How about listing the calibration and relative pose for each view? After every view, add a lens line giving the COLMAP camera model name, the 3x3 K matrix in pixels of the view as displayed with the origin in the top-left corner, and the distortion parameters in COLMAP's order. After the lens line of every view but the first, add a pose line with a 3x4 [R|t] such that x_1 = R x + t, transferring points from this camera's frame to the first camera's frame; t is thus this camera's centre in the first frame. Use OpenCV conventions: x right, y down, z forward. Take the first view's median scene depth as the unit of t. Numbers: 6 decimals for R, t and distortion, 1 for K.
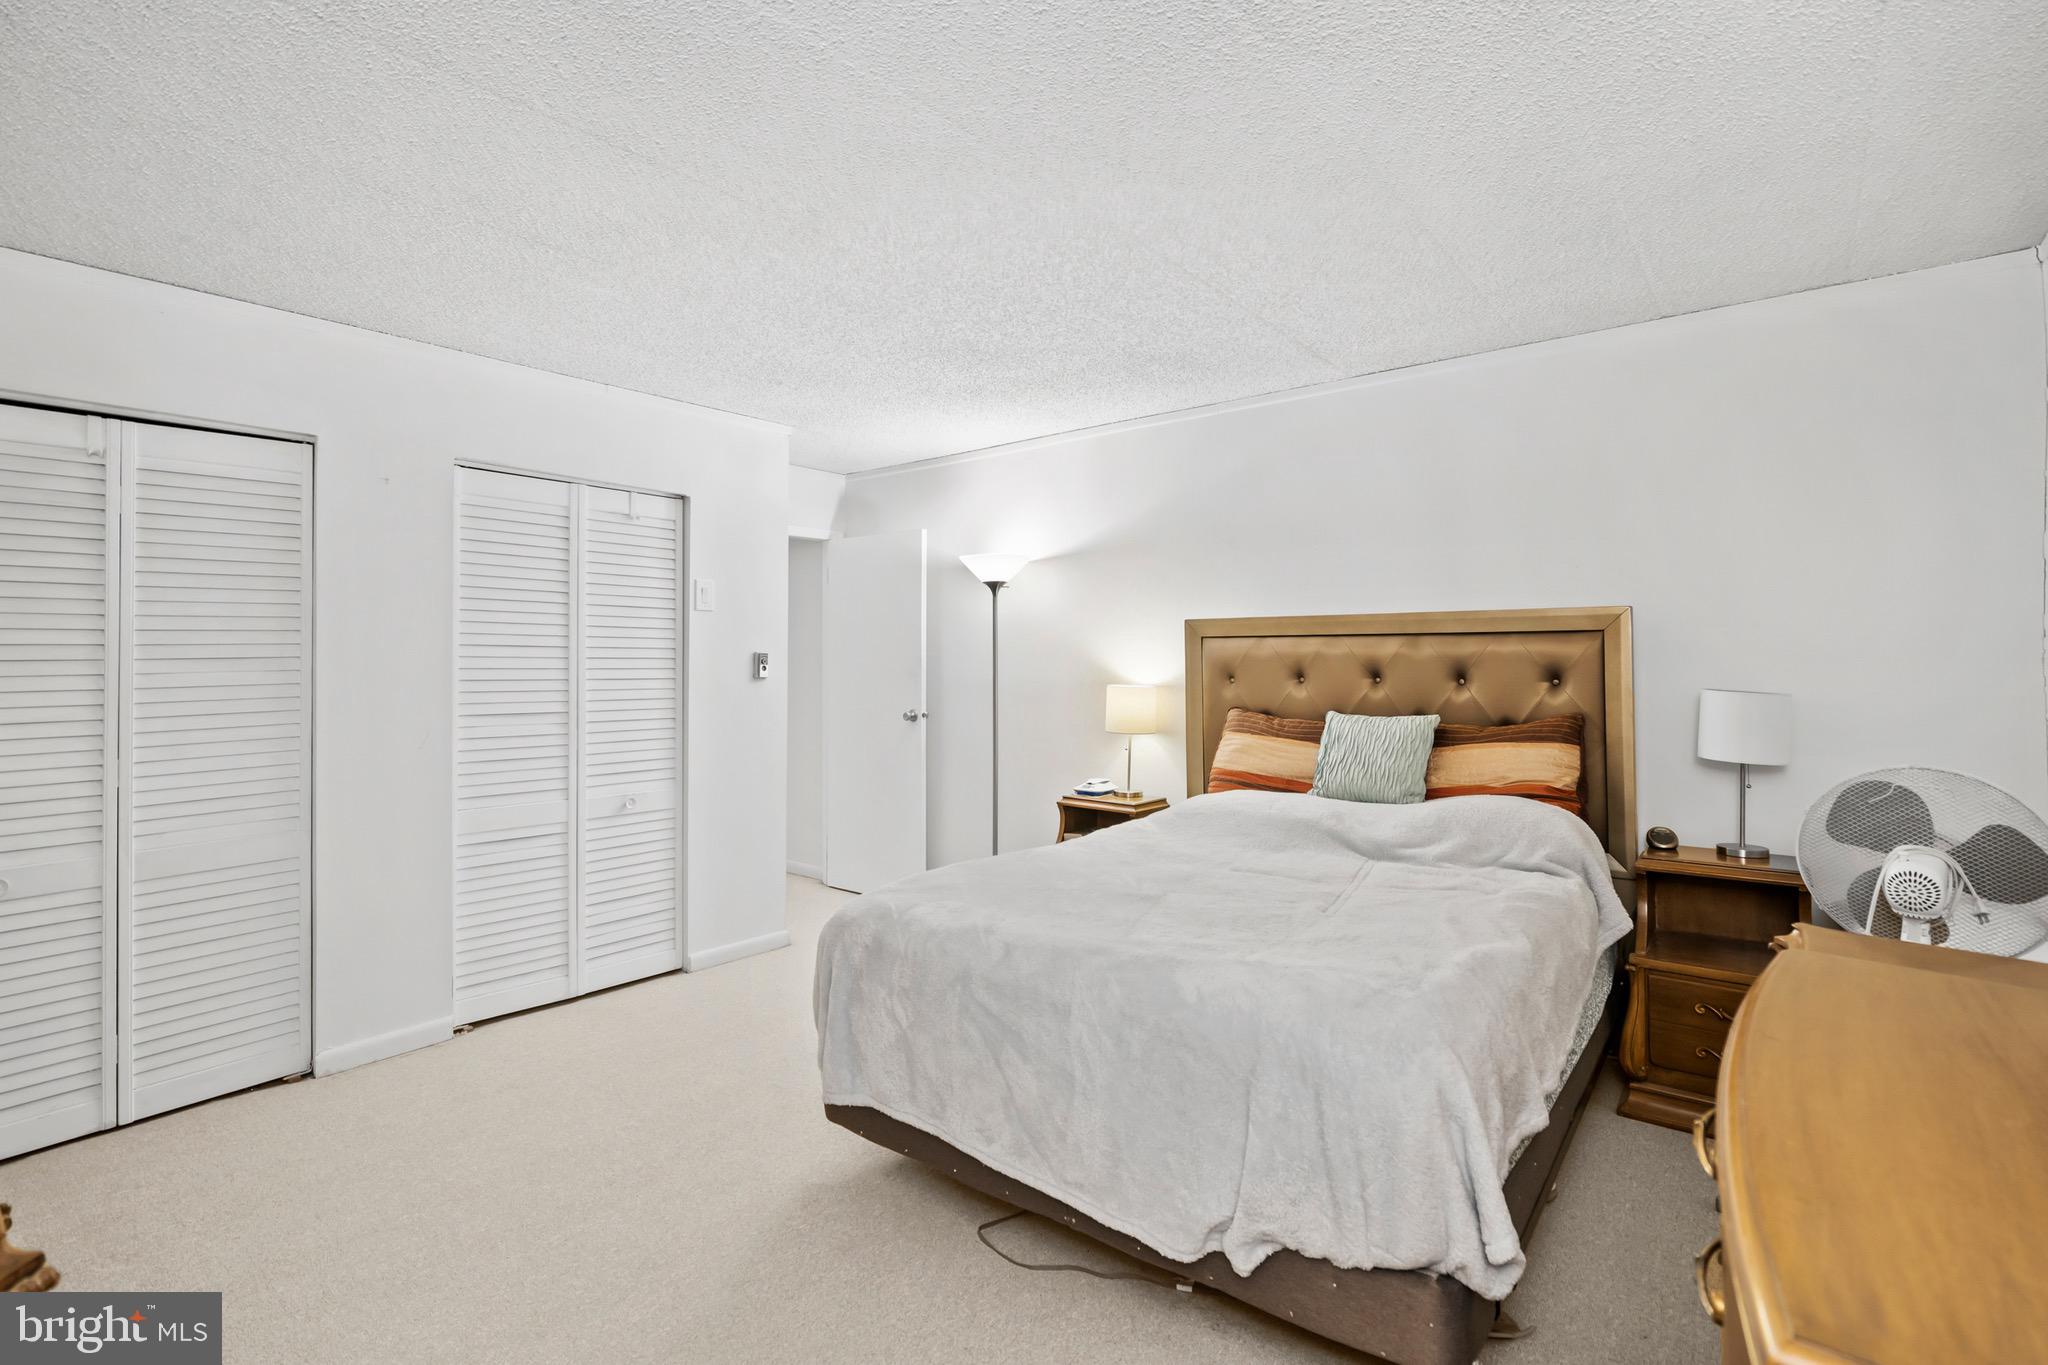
lens RADIAL K [[944.8, 0, 1029.4], [0, 944.8, 647.7], [0, 0, 1]] dist [-0.000022, 0.000691]
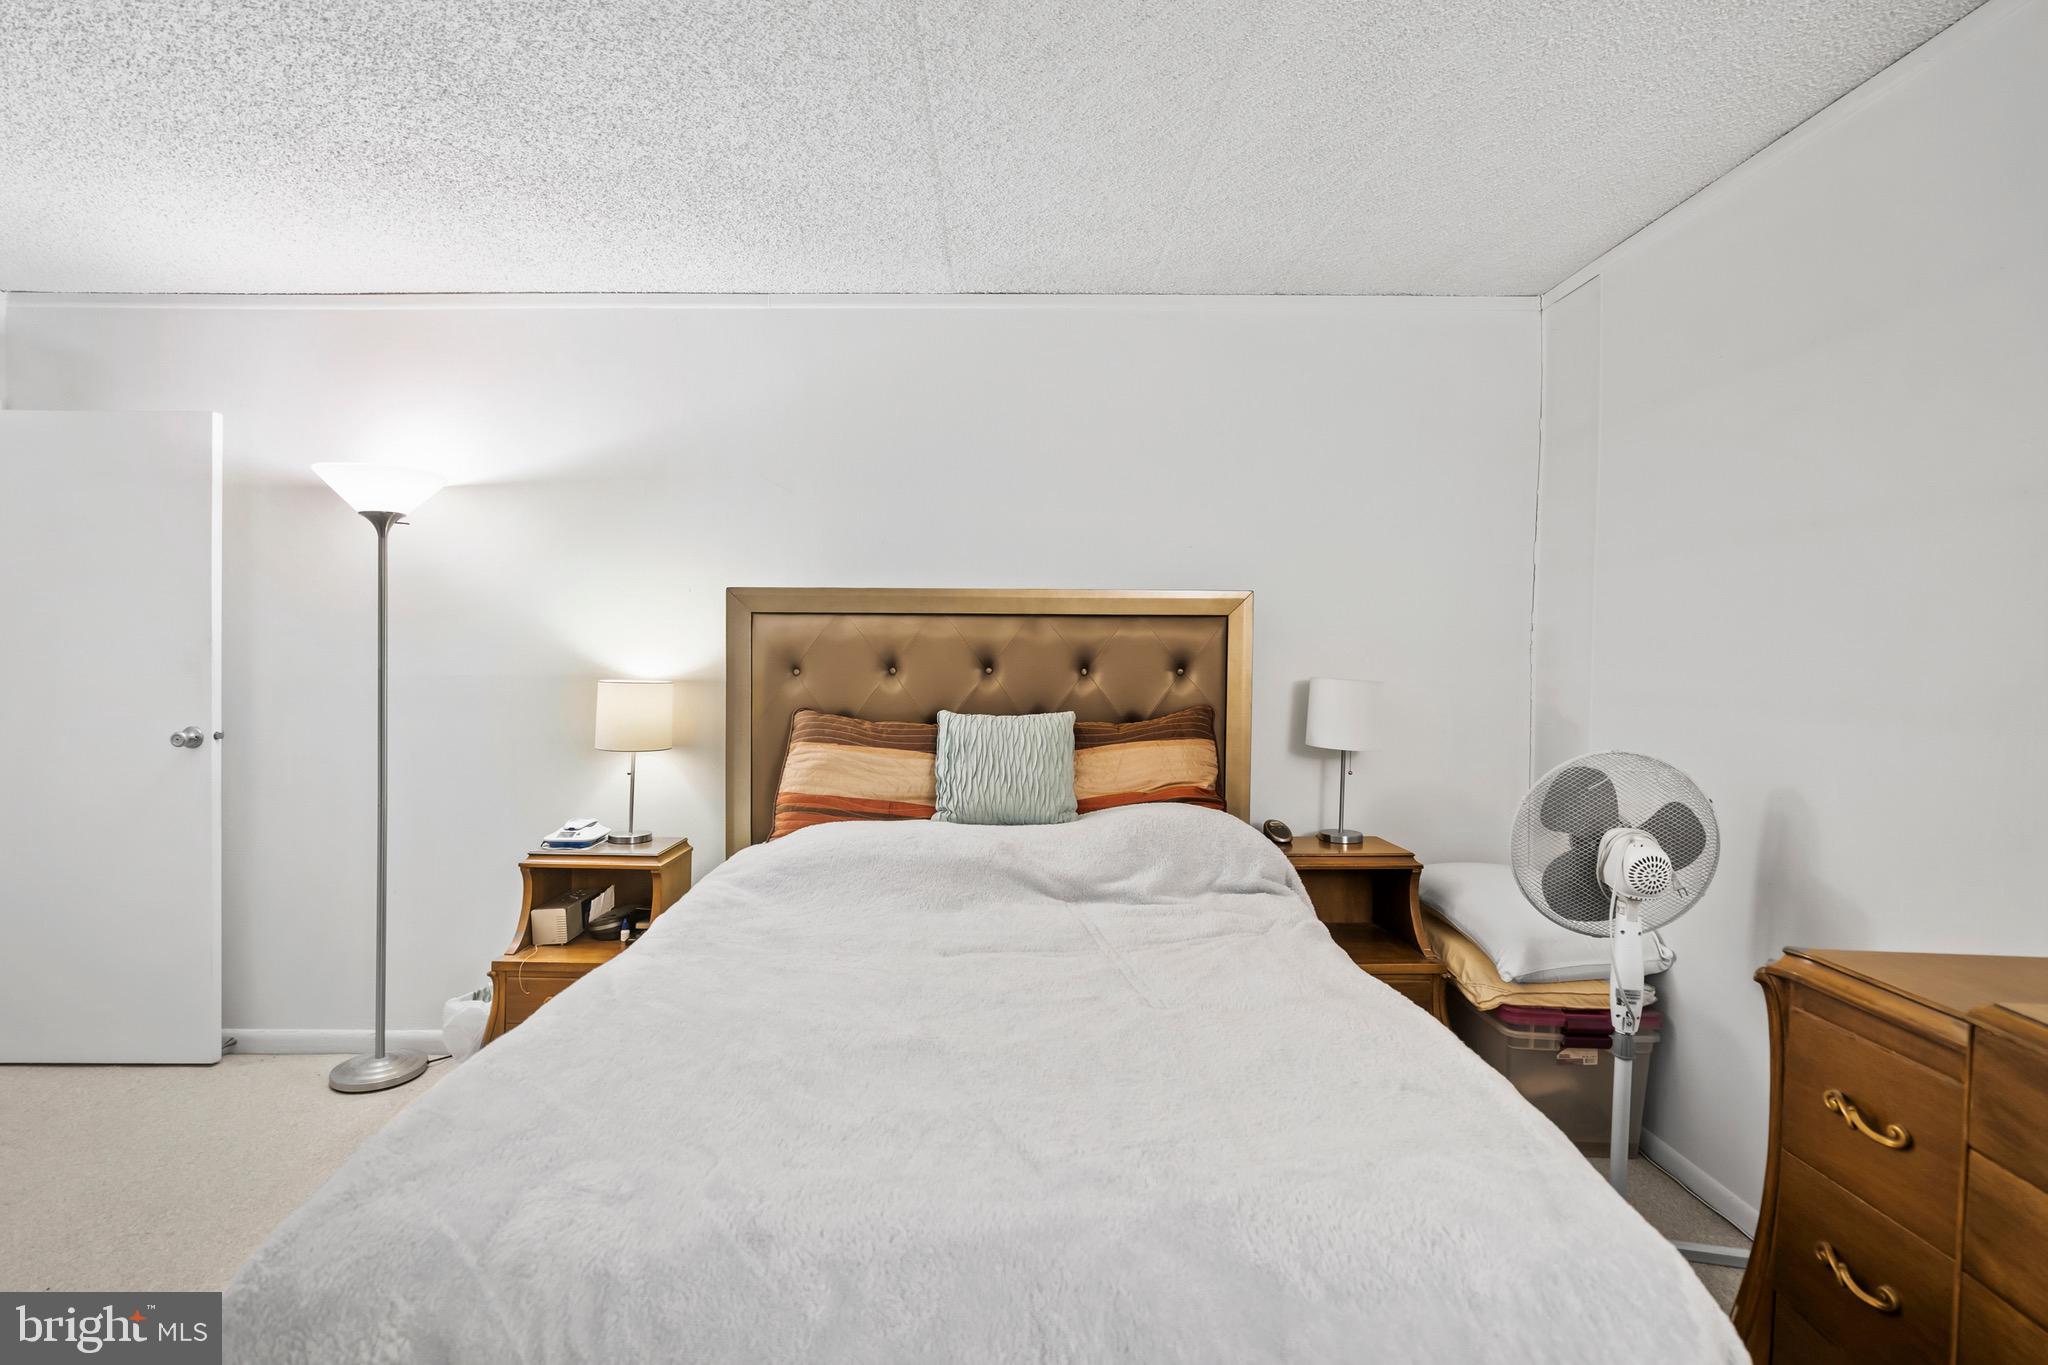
lens RADIAL K [[960.2, 0, 997.8], [0, 960.2, 668.6], [0, 0, 1]] dist [-0.002822, 0.000294]
pose [[0.787692, -0.005311, 0.616047, -0.137709], [-0.014768, 0.999513, 0.027500, 0.009608], [-0.615893, -0.030760, 0.787229, 0.345828]]
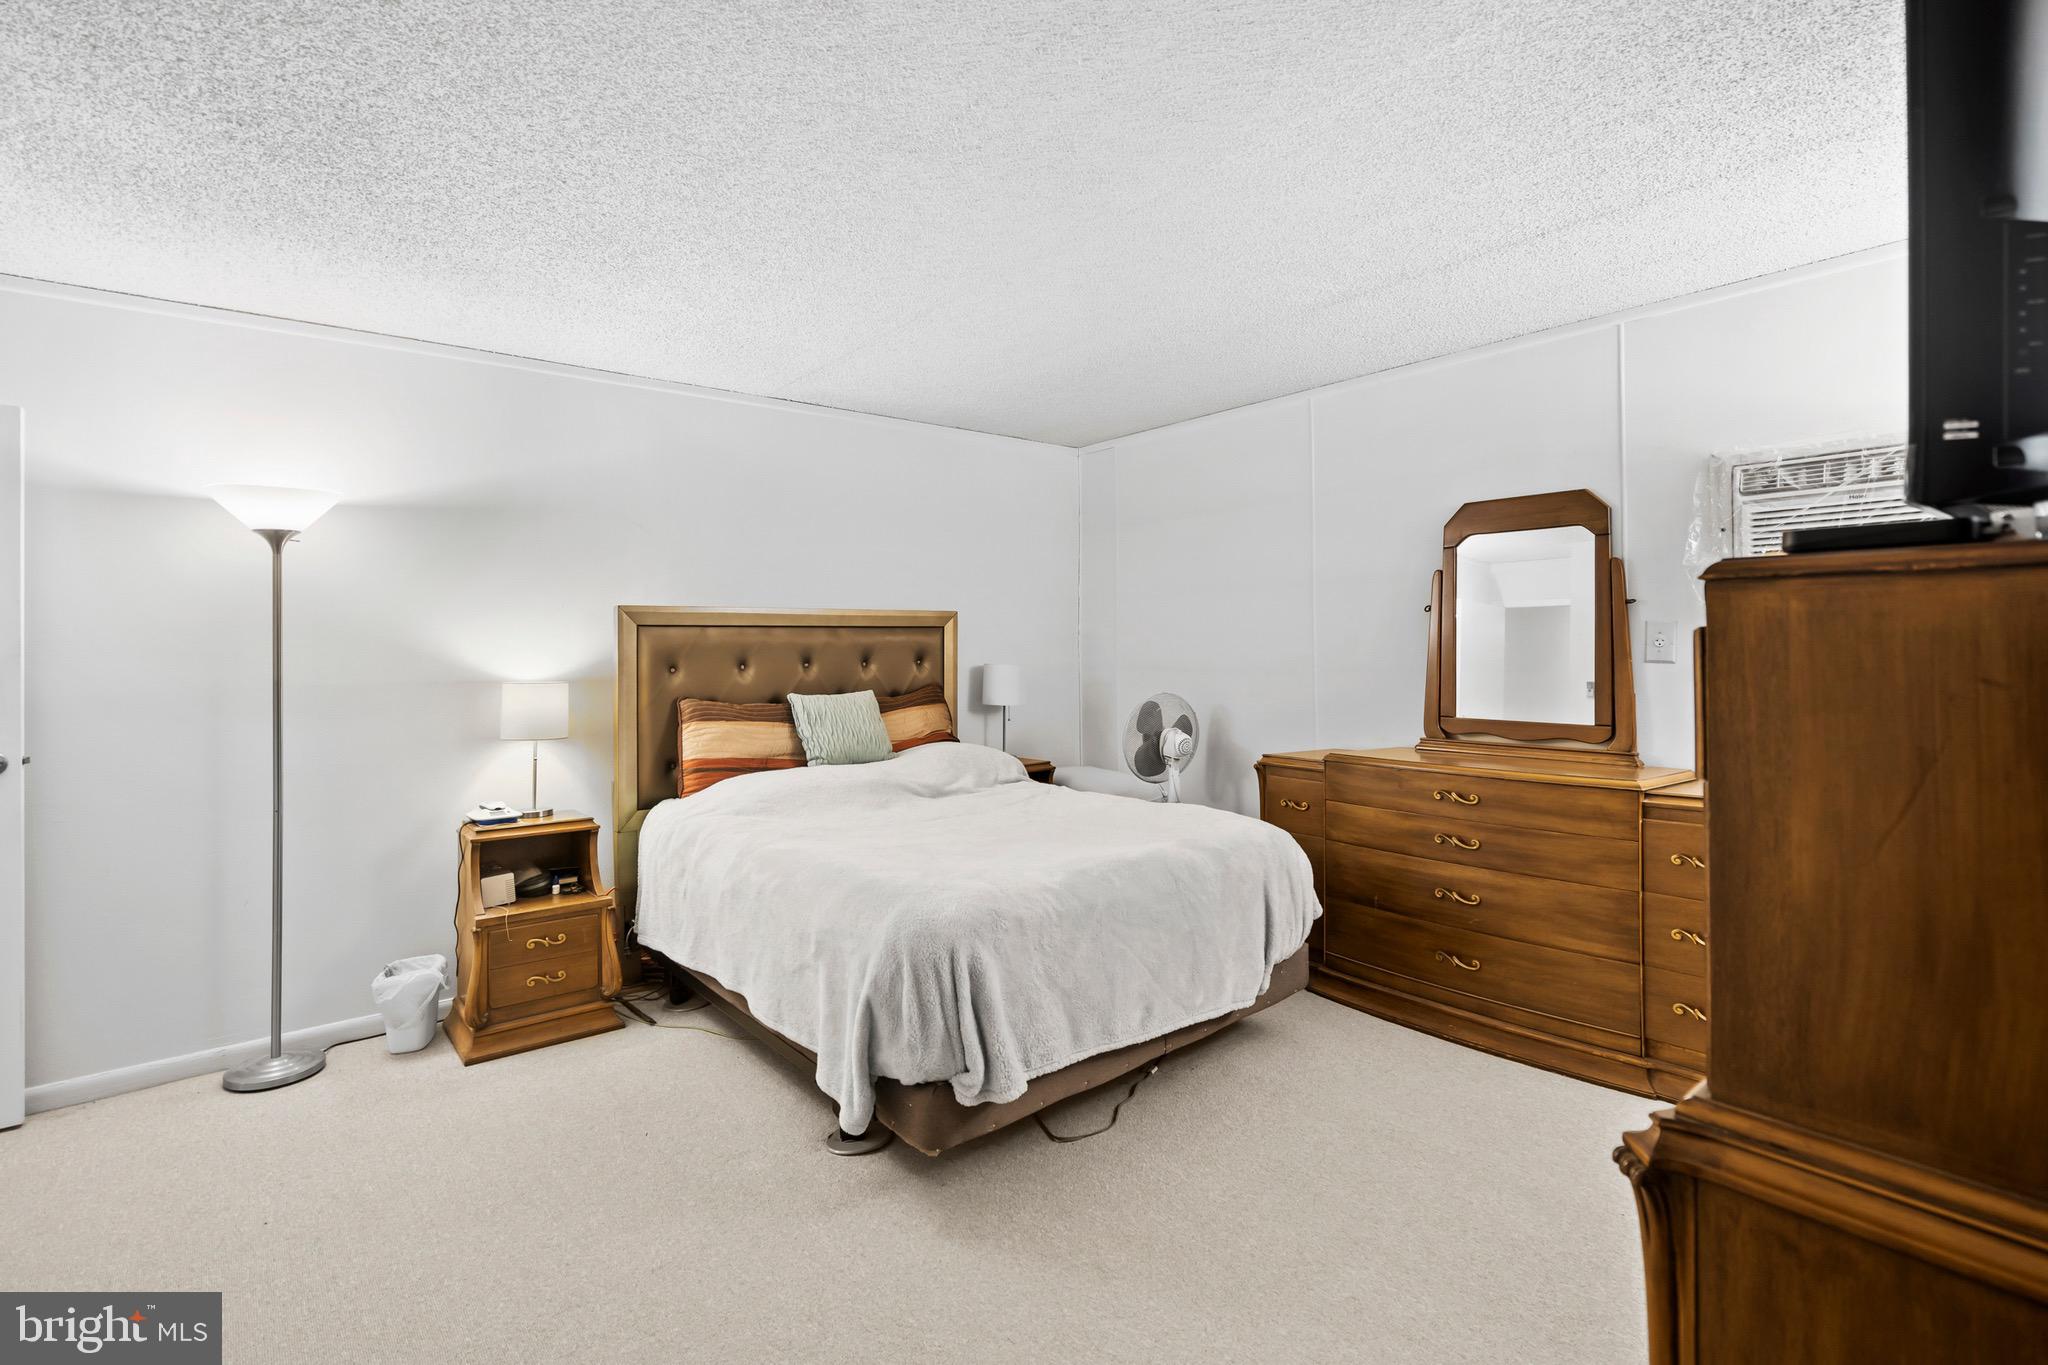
lens RADIAL K [[944.8, 0, 1029.4], [0, 944.8, 647.7], [0, 0, 1]] dist [-0.000022, 0.000691]
pose [[0.212560, -0.004099, 0.977139, -0.727632], [-0.001664, 0.999988, 0.004557, 0.007238], [-0.977147, -0.002595, 0.212551, 0.485931]]
